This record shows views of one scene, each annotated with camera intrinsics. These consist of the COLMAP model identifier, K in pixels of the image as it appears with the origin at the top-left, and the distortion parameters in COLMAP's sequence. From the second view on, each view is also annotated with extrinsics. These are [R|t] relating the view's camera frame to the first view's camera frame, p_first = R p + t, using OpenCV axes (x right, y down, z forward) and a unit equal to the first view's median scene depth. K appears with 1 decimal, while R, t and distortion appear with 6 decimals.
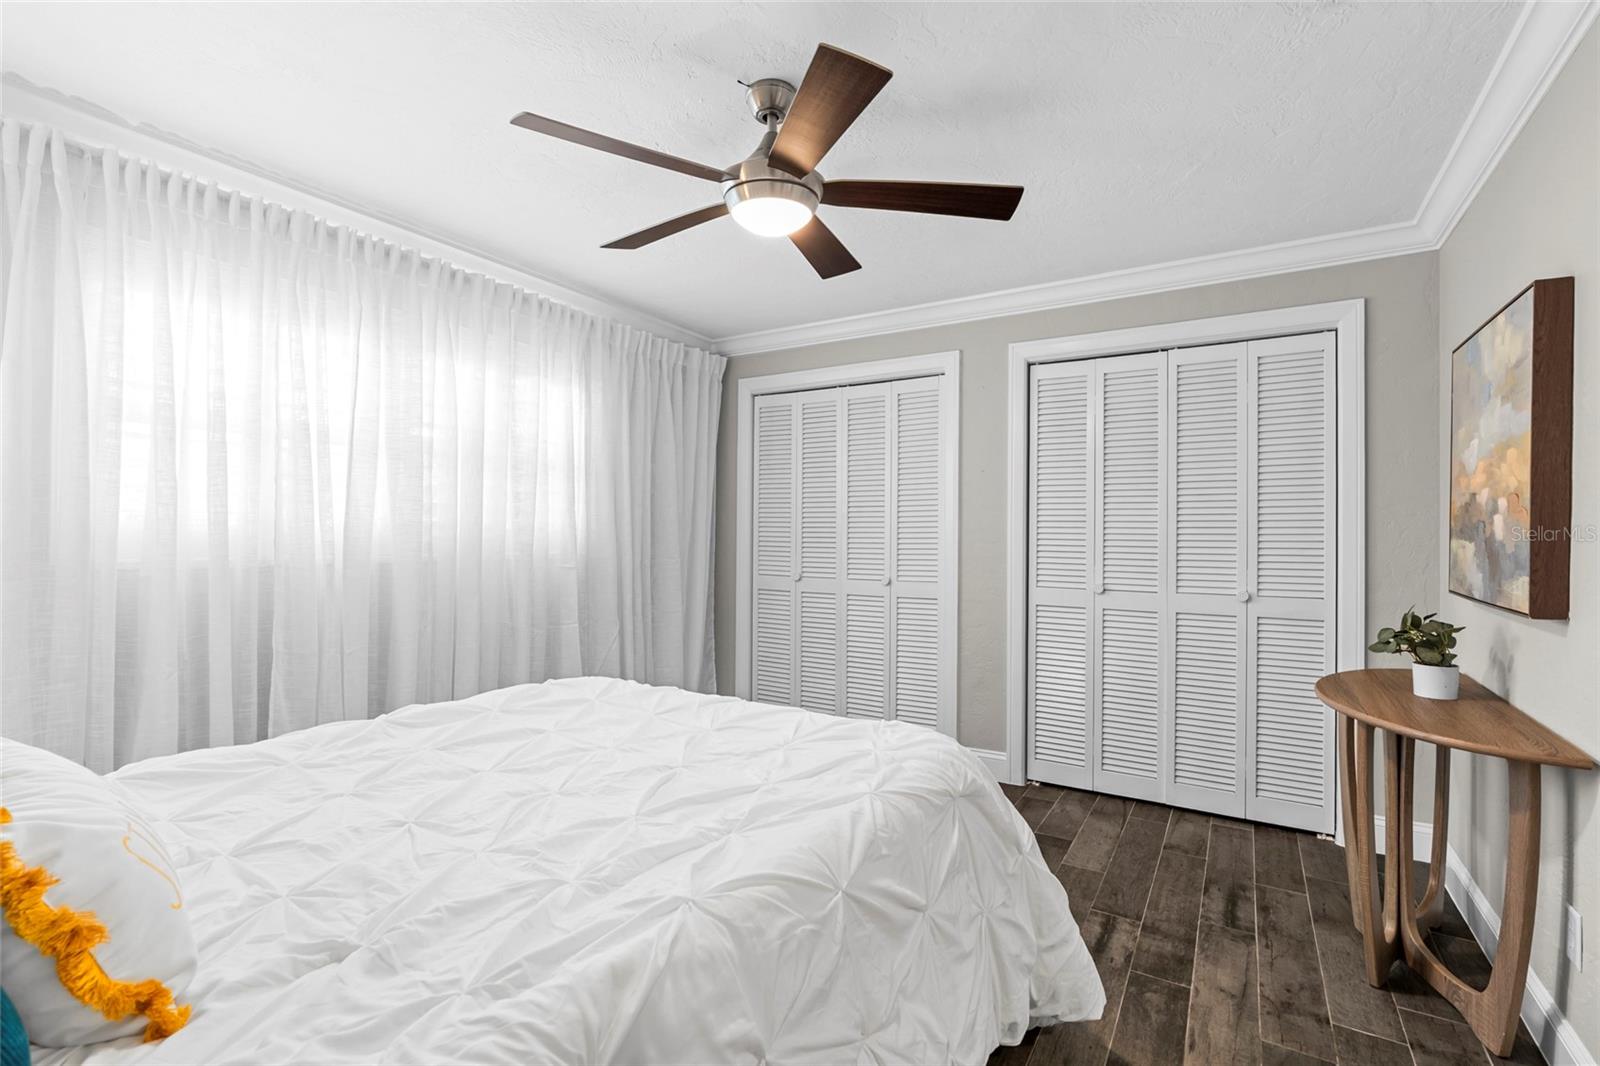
lens RADIAL K [[727.6, 0, 800.0], [0, 727.6, 533.0], [0, 0, 1]] dist [-0.001563, 0.000562]
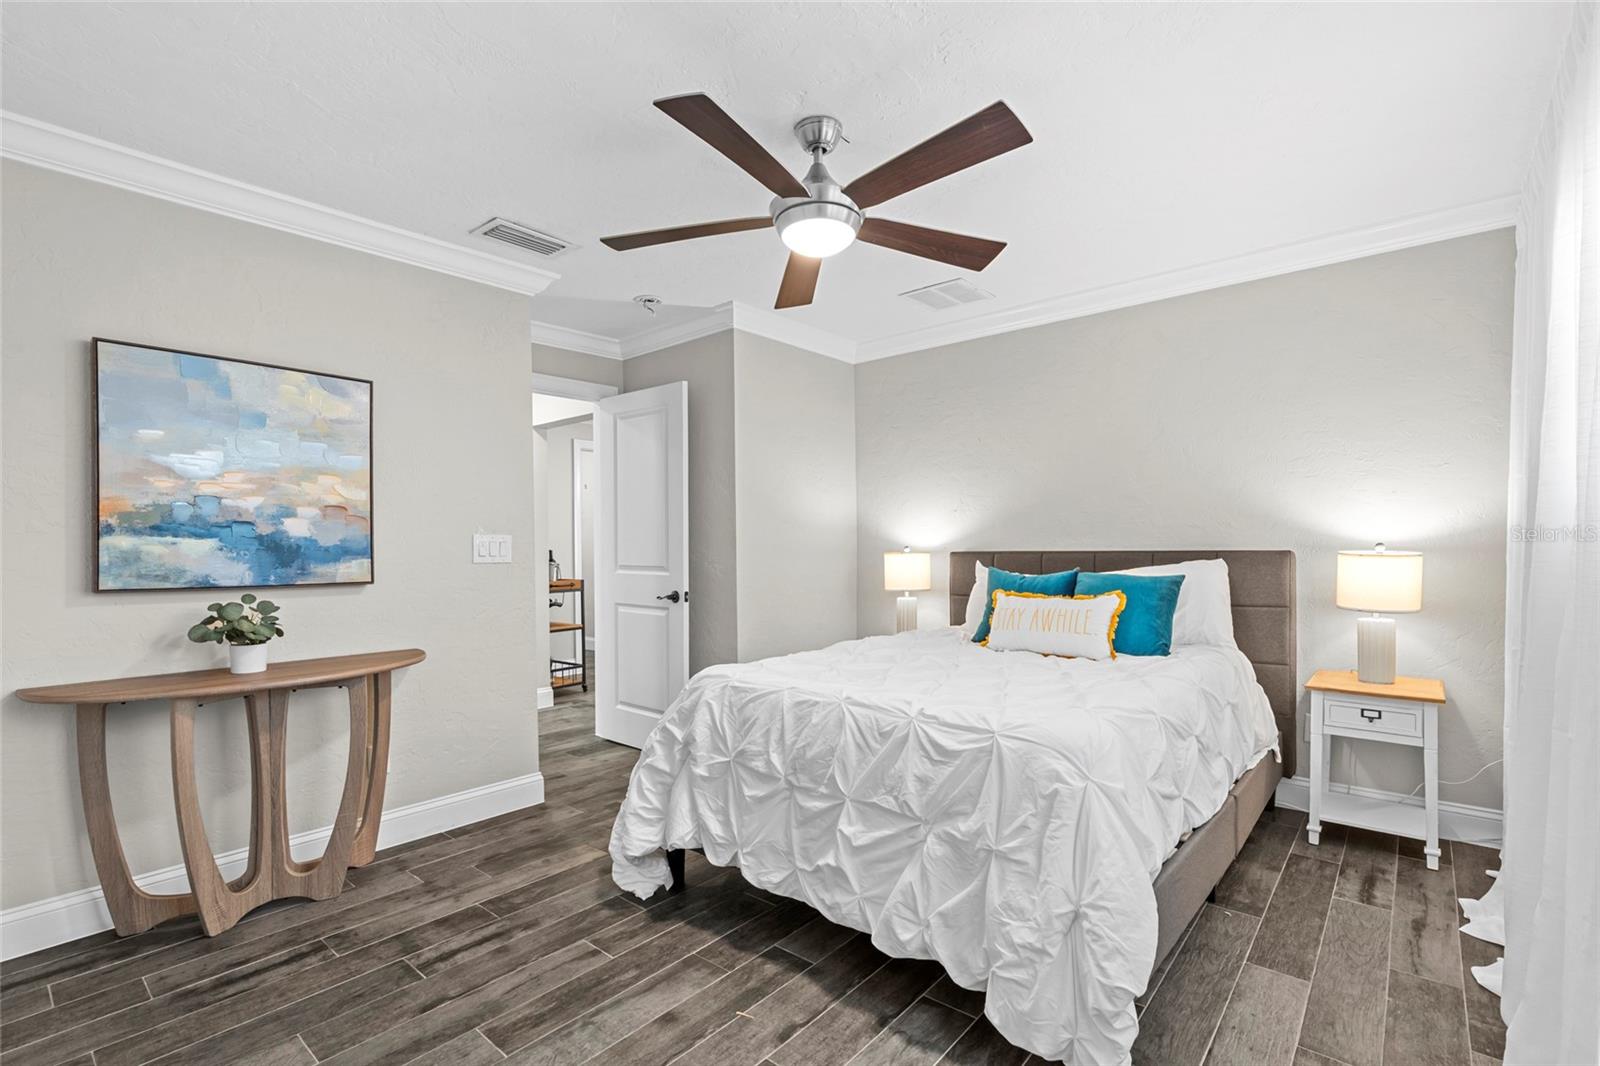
lens RADIAL K [[727.6, 0, 800.0], [0, 727.6, 533.0], [0, 0, 1]] dist [-0.001563, 0.000562]
pose [[-0.986798, -0.000909, 0.161955, -0.167335], [-0.002413, 0.999956, -0.009090, 0.010002], [-0.161939, -0.009361, -0.986756, 1.817739]]
